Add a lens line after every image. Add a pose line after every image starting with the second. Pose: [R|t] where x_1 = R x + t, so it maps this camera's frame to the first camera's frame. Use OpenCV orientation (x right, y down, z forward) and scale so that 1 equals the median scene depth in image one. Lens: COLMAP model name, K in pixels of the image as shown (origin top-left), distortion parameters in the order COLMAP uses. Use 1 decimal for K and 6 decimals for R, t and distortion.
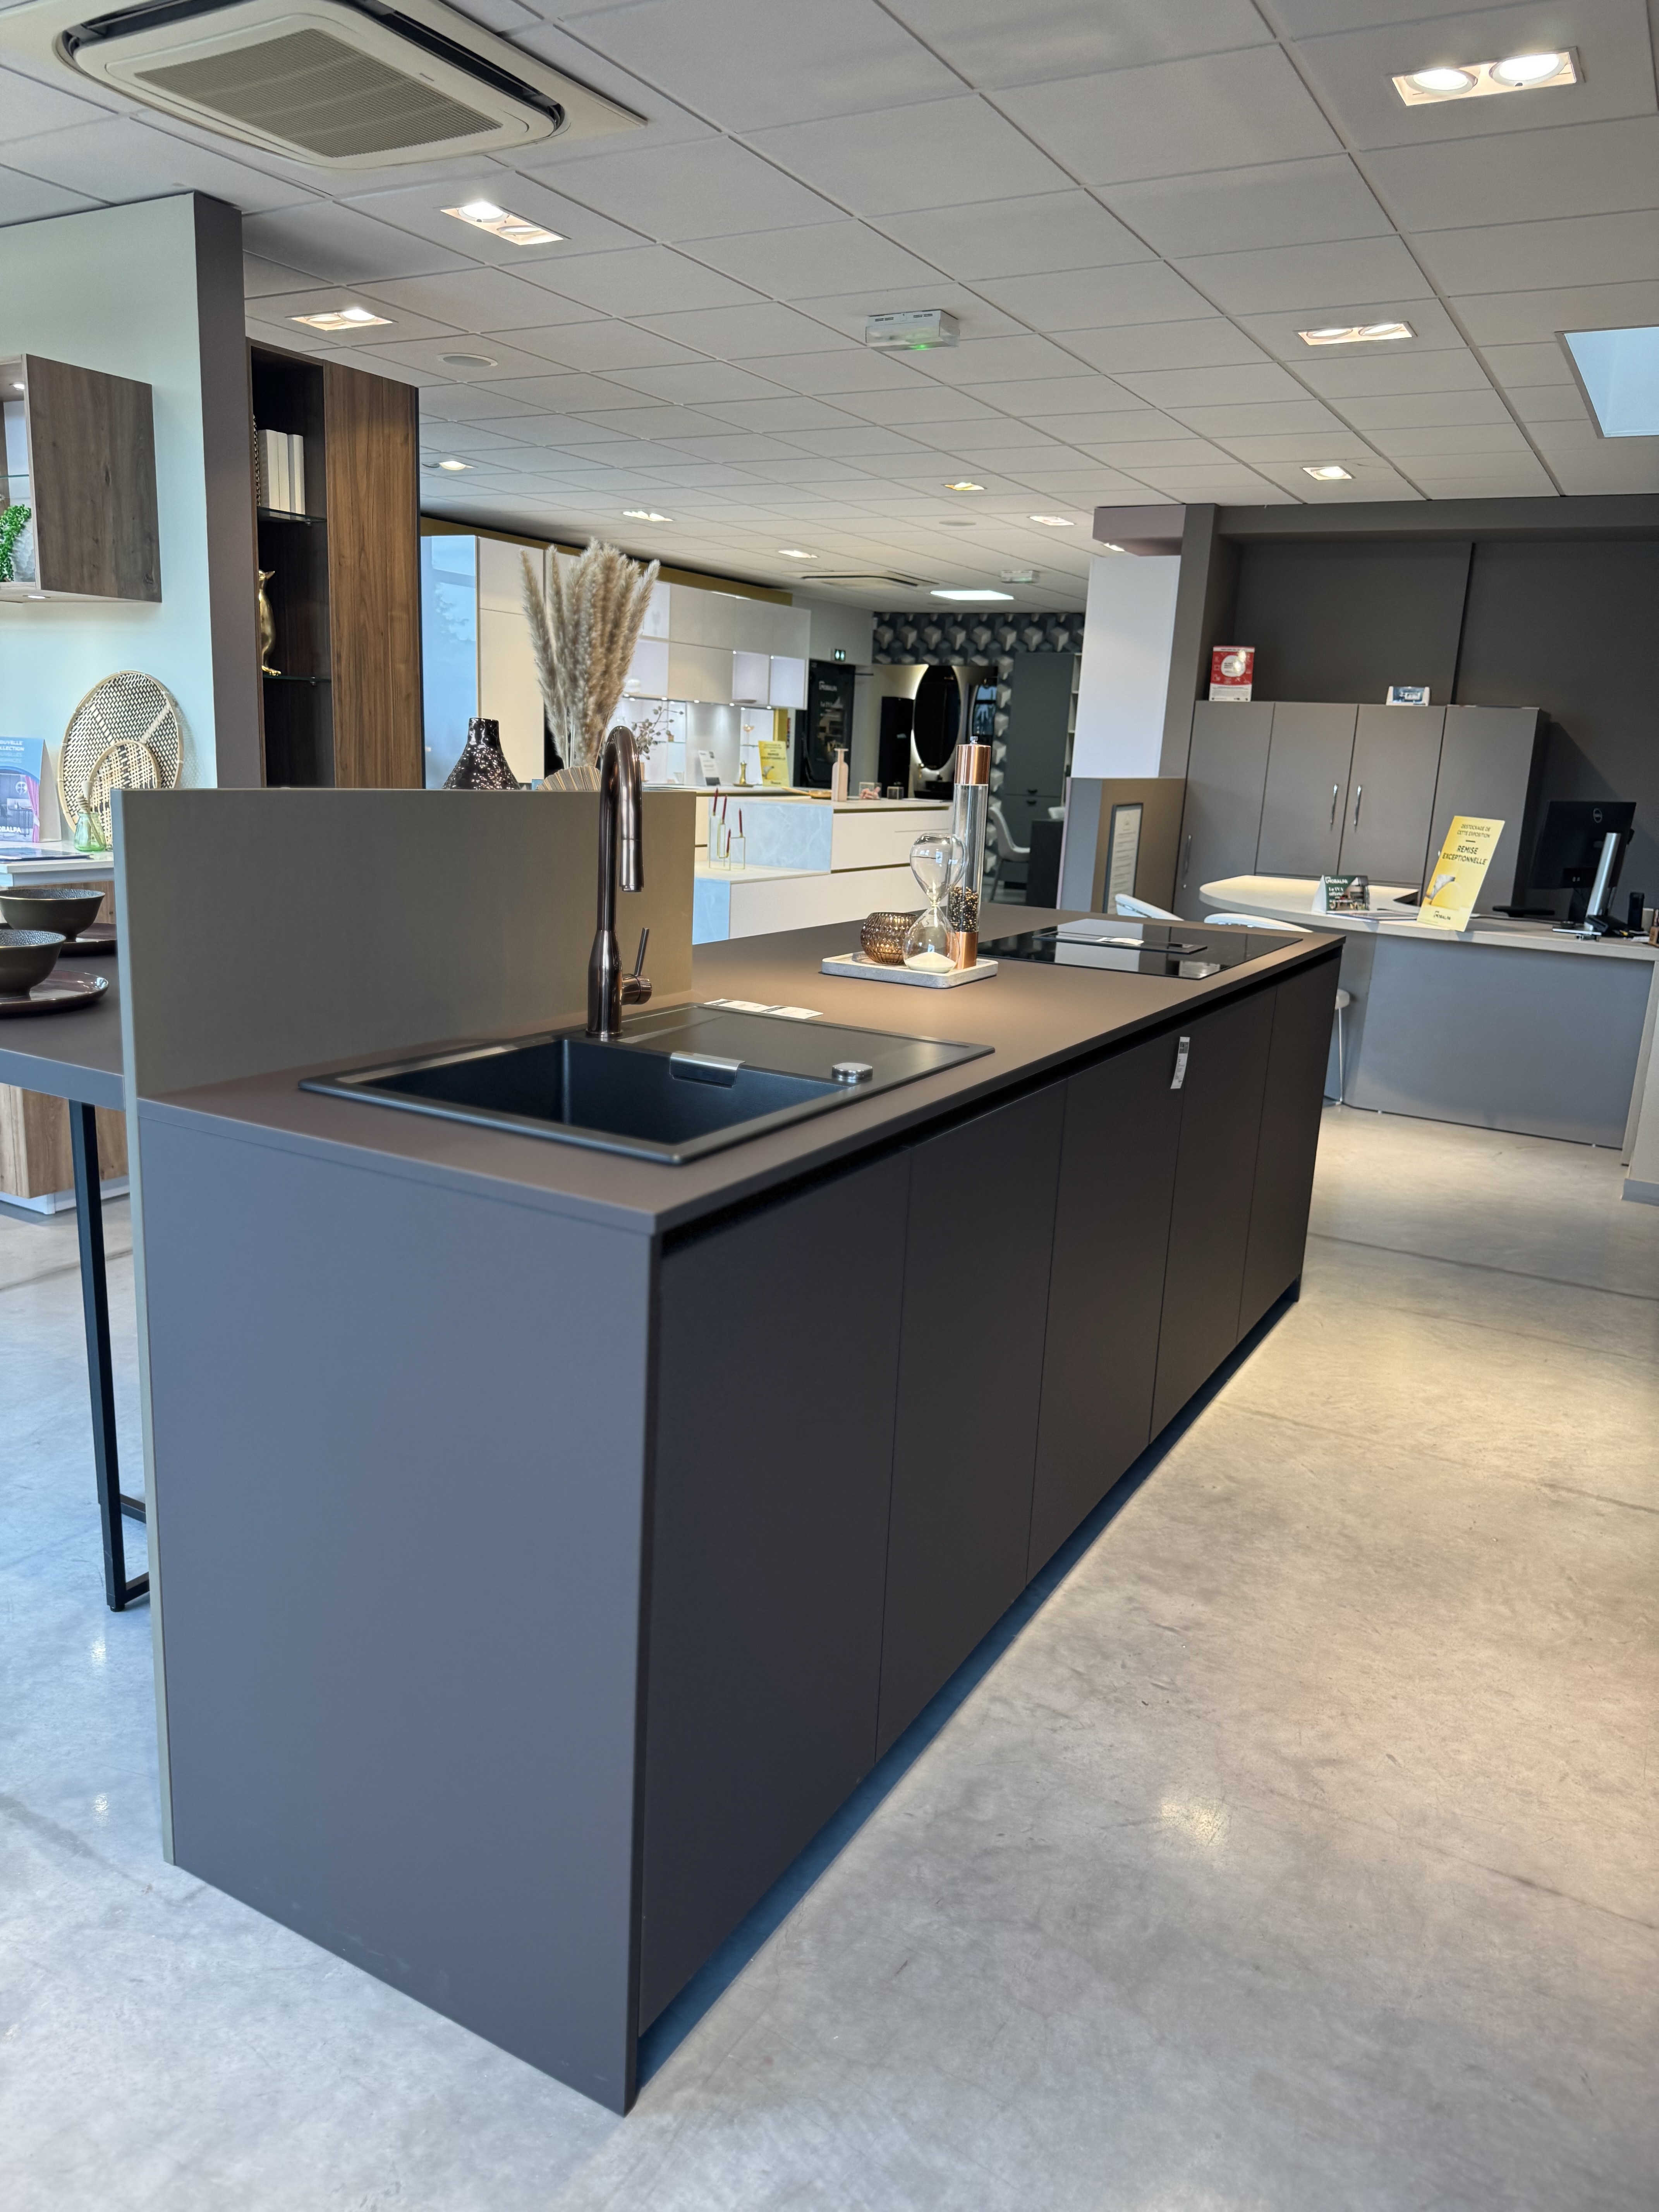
lens RADIAL K [[1584.4, 0, 829.5], [0, 1584.4, 1106.0], [0, 0, 1]] dist [0.002829, -0.007731]
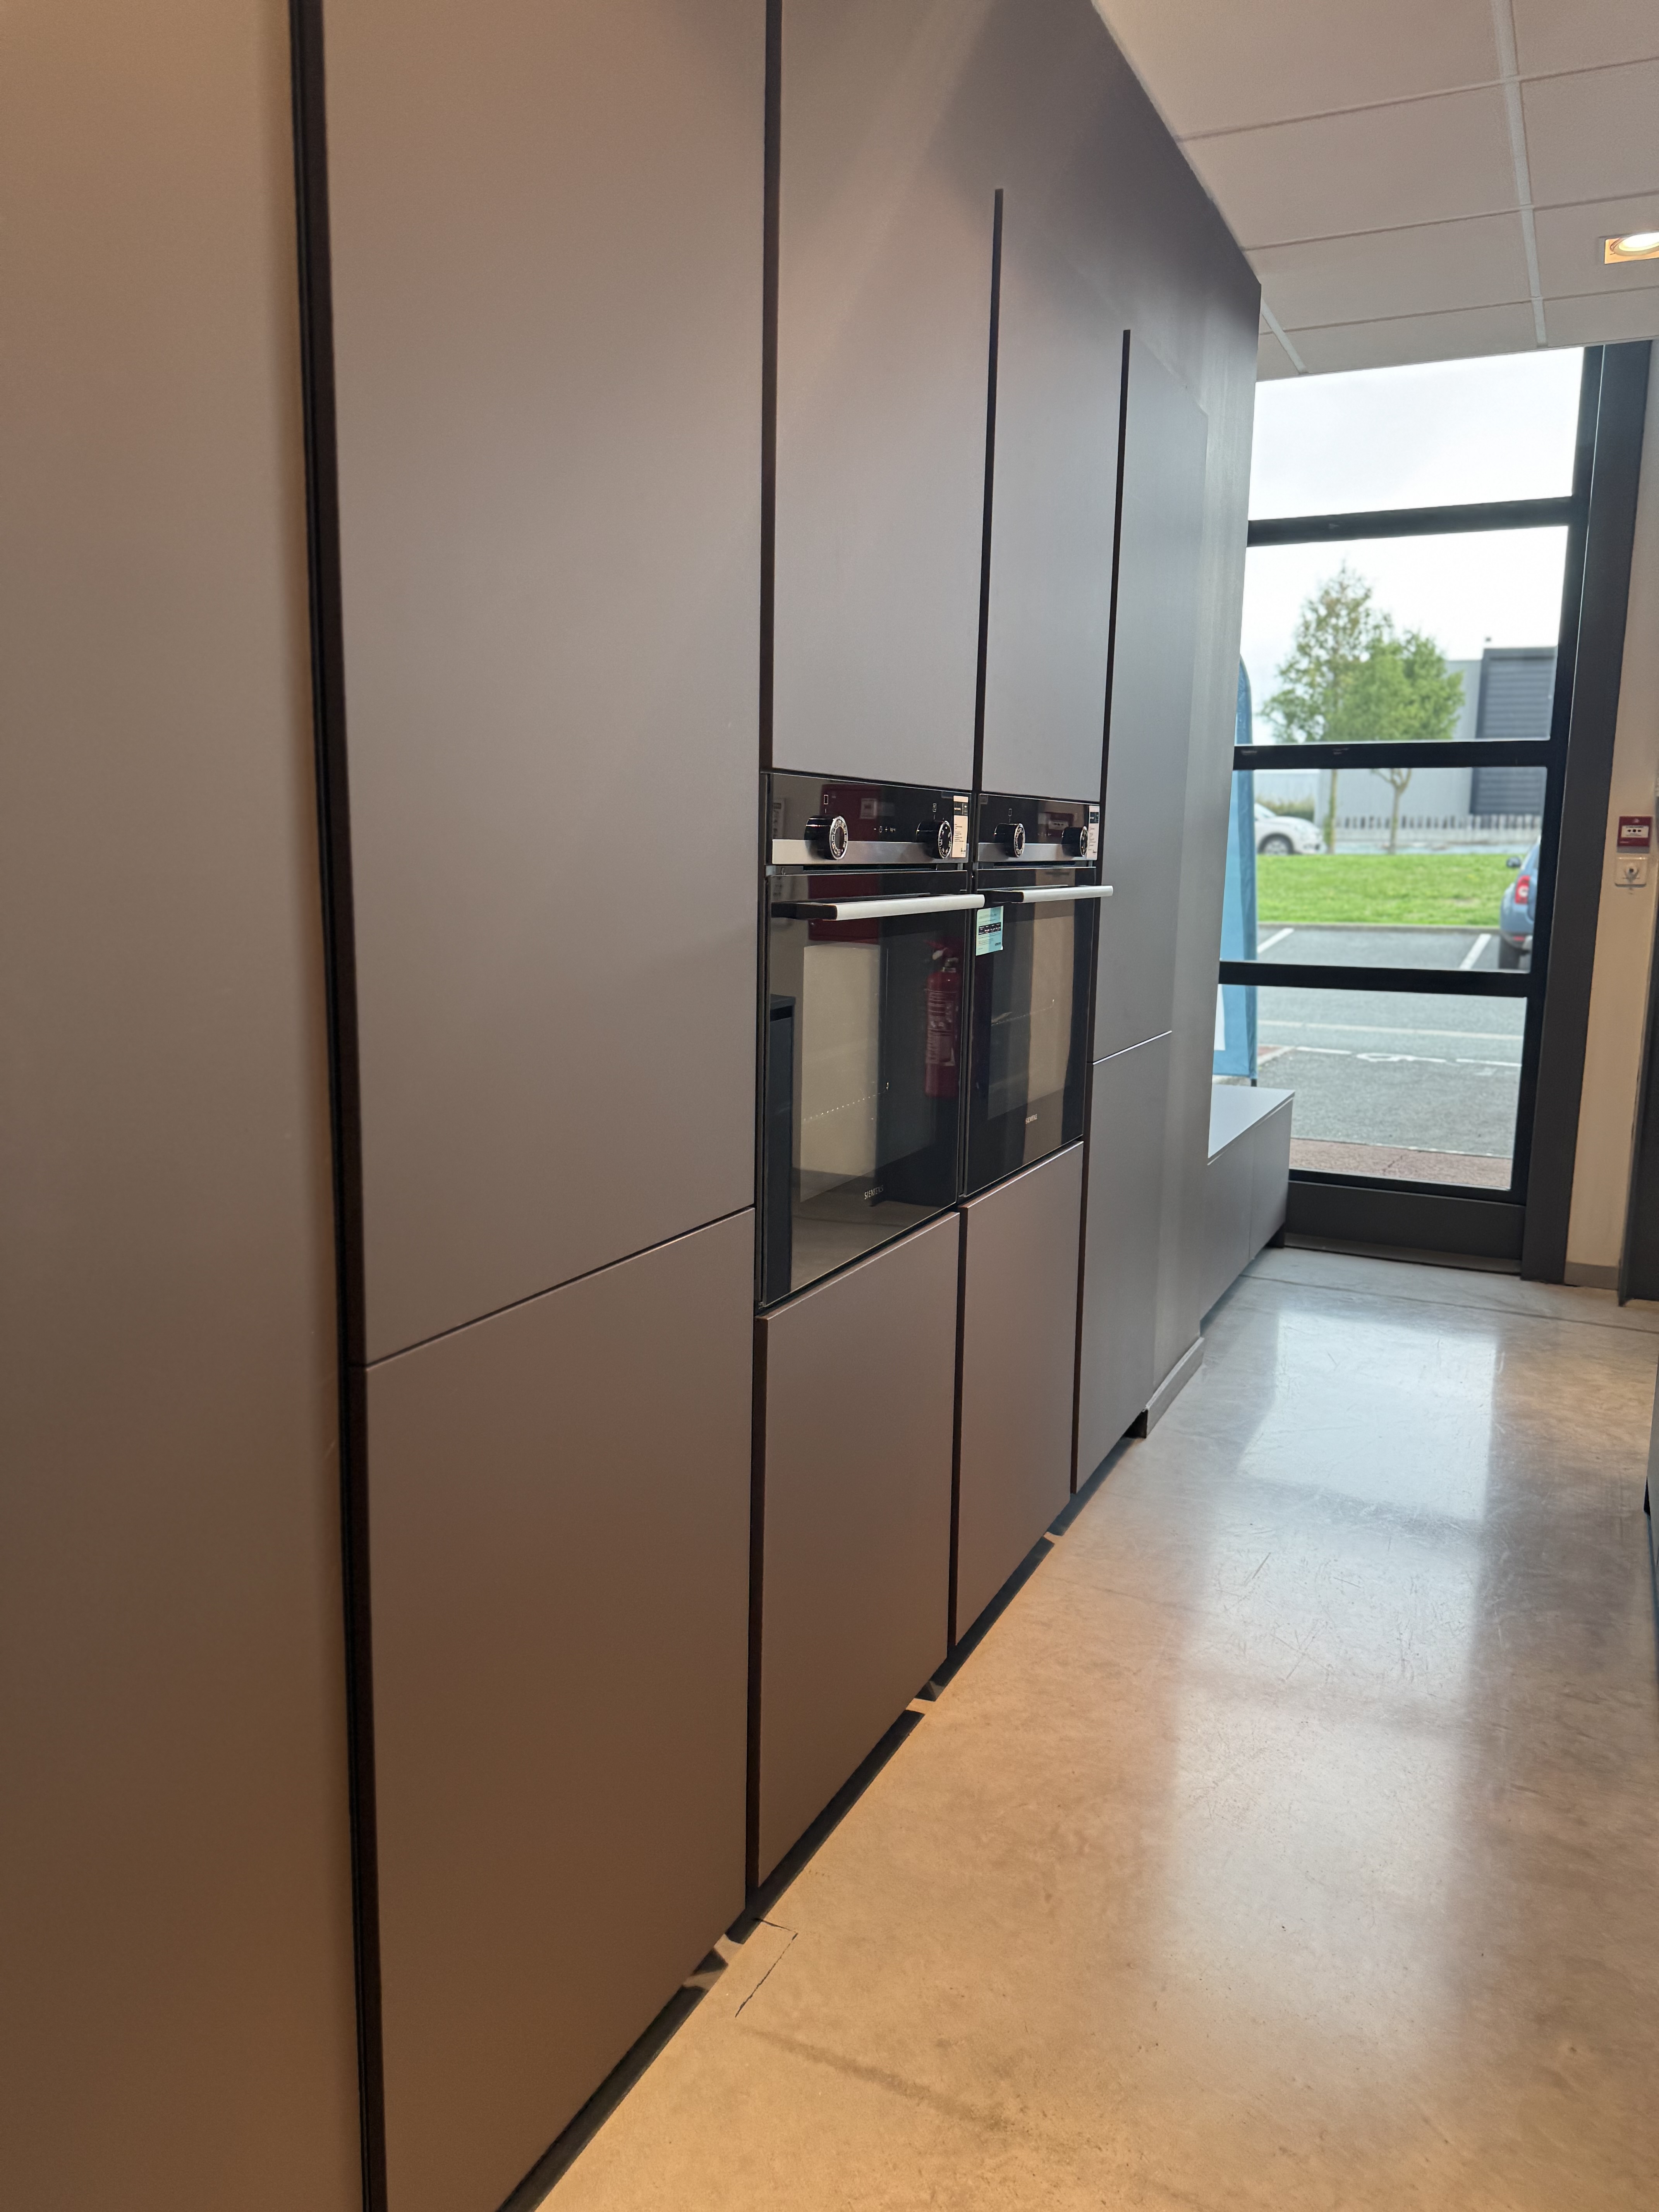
lens RADIAL K [[1584.4, 0, 829.5], [0, 1584.4, 1106.0], [0, 0, 1]] dist [0.002829, -0.007731]
pose [[-0.996423, -0.046300, -0.070687, 0.254376], [-0.069820, 0.922311, 0.380088, -0.129057], [0.047597, 0.383664, -0.922245, 0.612797]]
